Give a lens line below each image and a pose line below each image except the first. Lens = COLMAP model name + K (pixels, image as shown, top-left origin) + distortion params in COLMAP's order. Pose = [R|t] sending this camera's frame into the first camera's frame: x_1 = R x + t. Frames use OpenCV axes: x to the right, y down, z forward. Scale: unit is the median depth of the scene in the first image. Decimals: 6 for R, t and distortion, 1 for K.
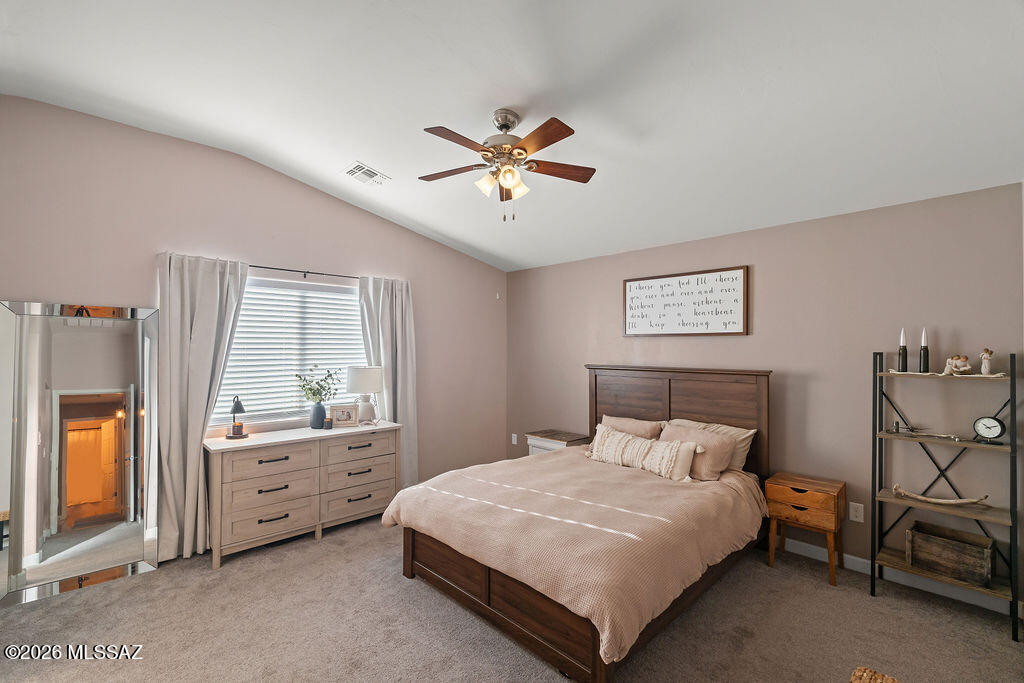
lens RADIAL K [[453.3, 0, 515.2], [0, 453.3, 342.8], [0, 0, 1]] dist [-0.002250, 0.000433]
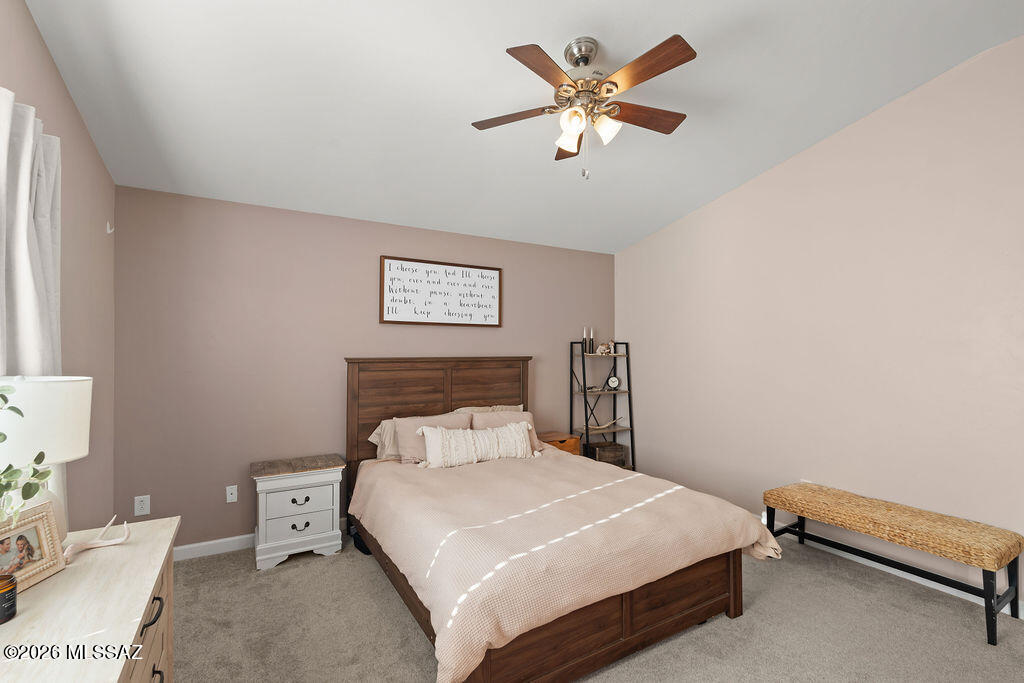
lens RADIAL K [[453.3, 0, 517.6], [0, 453.3, 342.6], [0, 0, 1]] dist [-0.002250, 0.000433]
pose [[0.233539, 0.008142, 0.972313, -0.586711], [-0.014631, 0.999881, -0.004858, 0.026062], [-0.972237, -0.013091, 0.233631, 0.637093]]
